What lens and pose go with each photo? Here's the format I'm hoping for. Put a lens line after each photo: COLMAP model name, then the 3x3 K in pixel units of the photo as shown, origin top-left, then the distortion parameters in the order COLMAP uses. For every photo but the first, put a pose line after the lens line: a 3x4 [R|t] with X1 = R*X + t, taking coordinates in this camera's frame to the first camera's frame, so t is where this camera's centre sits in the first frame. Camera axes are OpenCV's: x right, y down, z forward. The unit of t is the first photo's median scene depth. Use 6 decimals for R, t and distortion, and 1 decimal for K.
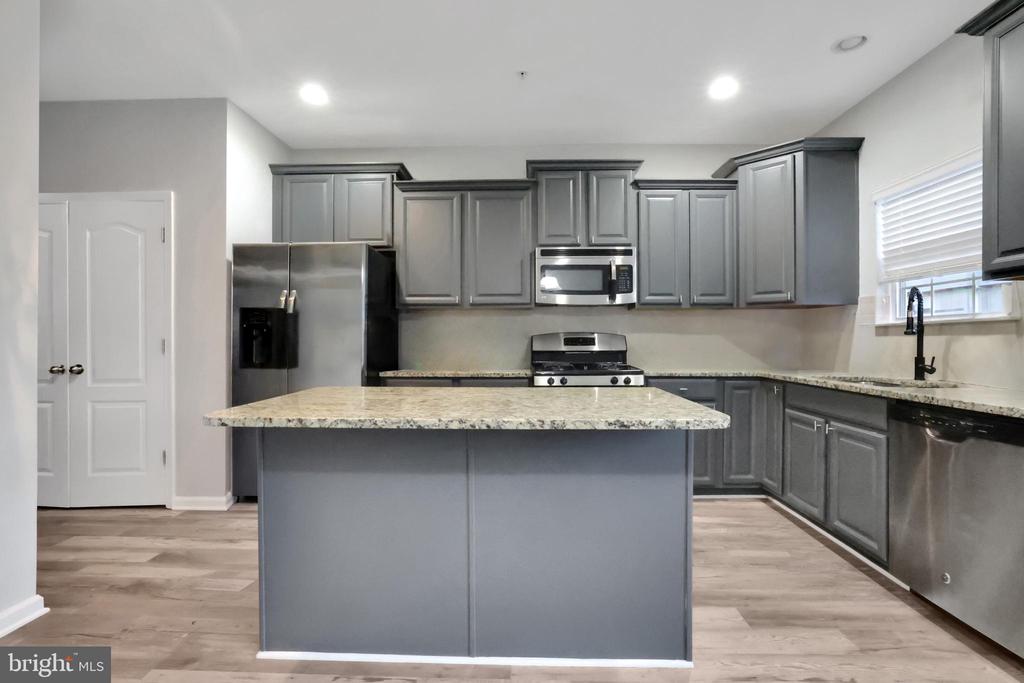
lens RADIAL K [[486.9, 0, 511.7], [0, 486.9, 339.8], [0, 0, 1]] dist [-0.035673, 0.017046]
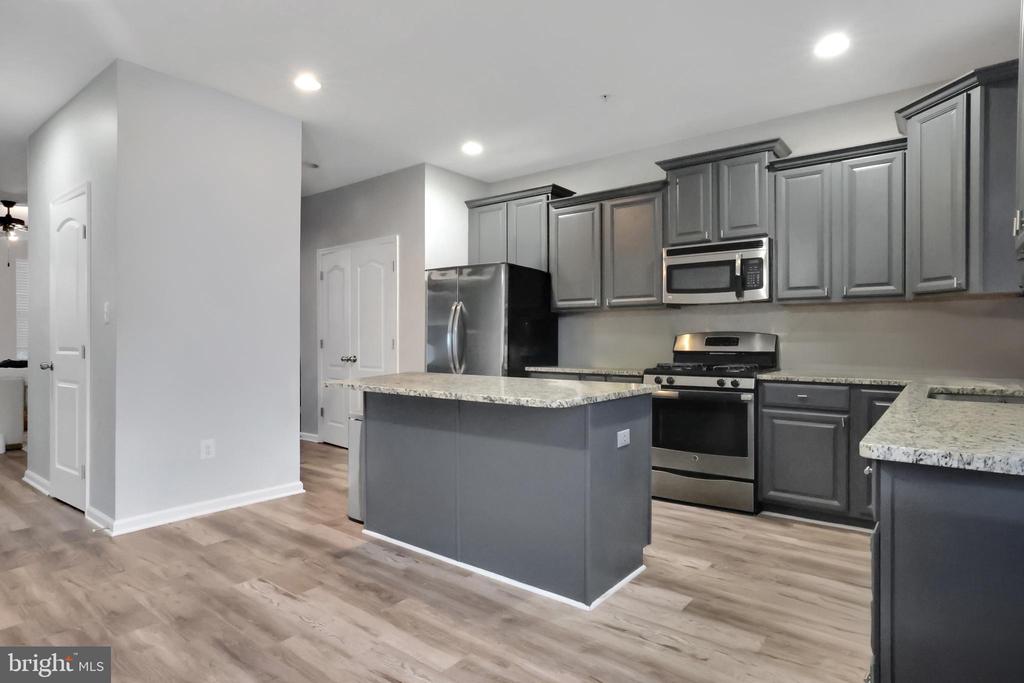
lens RADIAL K [[554.8, 0, 512.6], [0, 554.8, 340.4], [0, 0, 1]] dist [-0.017959, 0.004153]
pose [[0.804983, 0.002255, -0.593294, 0.535765], [-0.000632, 0.999995, 0.002944, -0.002208], [0.593298, -0.001995, 0.804980, -0.120318]]
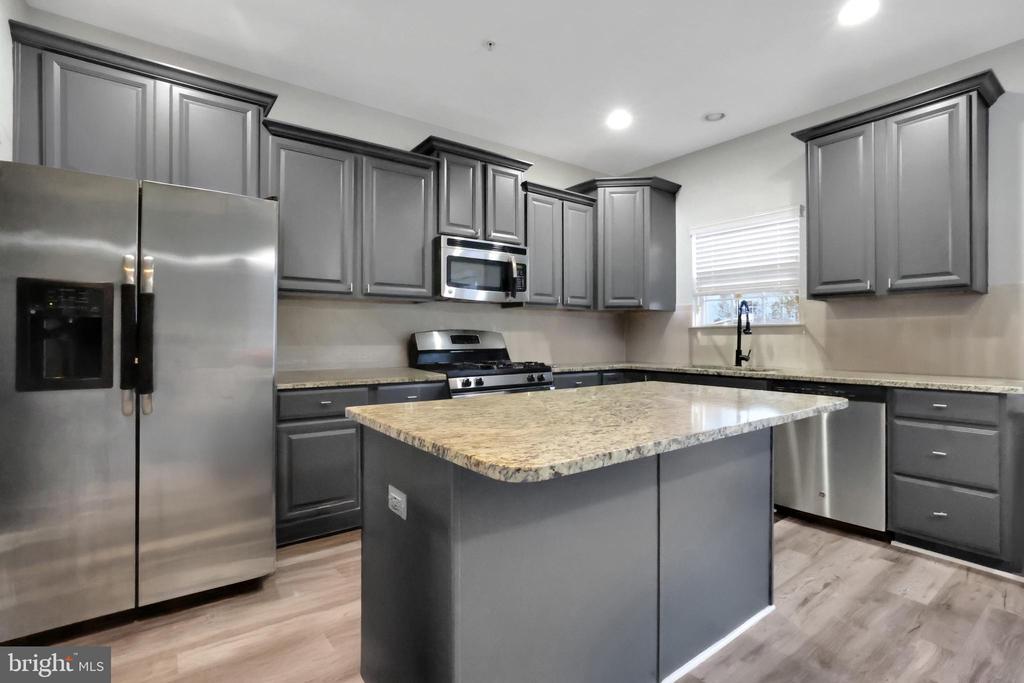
lens RADIAL K [[486.9, 0, 515.1], [0, 486.9, 337.2], [0, 0, 1]] dist [-0.035673, 0.017046]
pose [[0.778446, 0.000343, 0.627711, -0.455898], [0.000121, 1.000000, -0.000697, -0.000589], [-0.627711, 0.000619, 0.778446, 0.240047]]
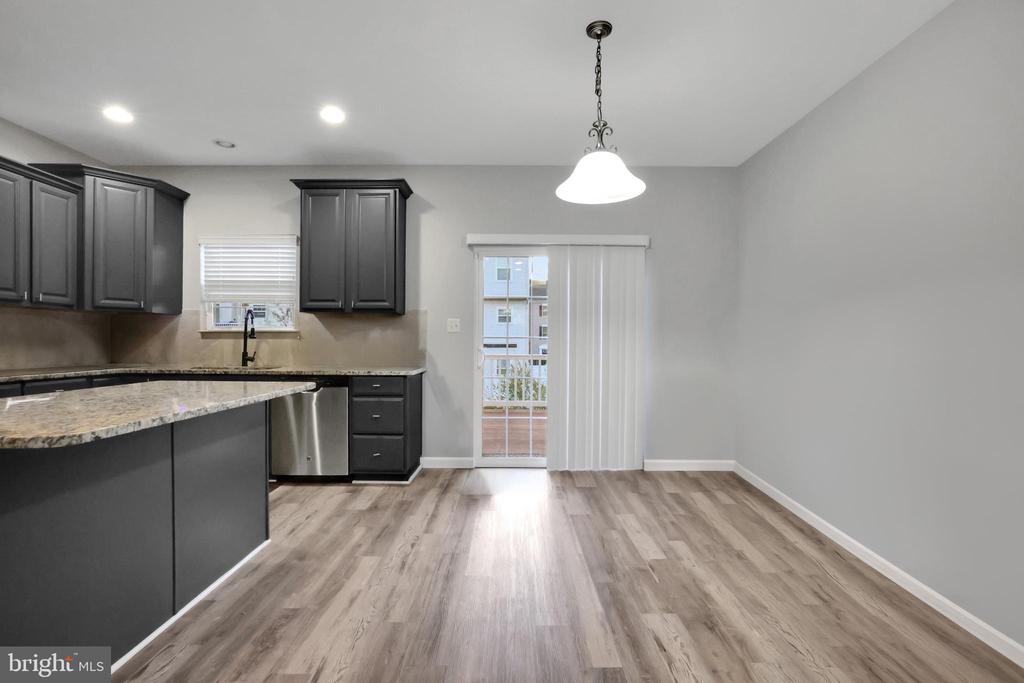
lens RADIAL K [[486.9, 0, 513.7], [0, 486.9, 344.9], [0, 0, 1]] dist [-0.035673, 0.017046]
pose [[-0.038118, -0.005174, 0.999260, -0.662154], [-0.004978, 0.999975, 0.004988, -0.001263], [-0.999261, -0.004784, -0.038143, 0.119377]]
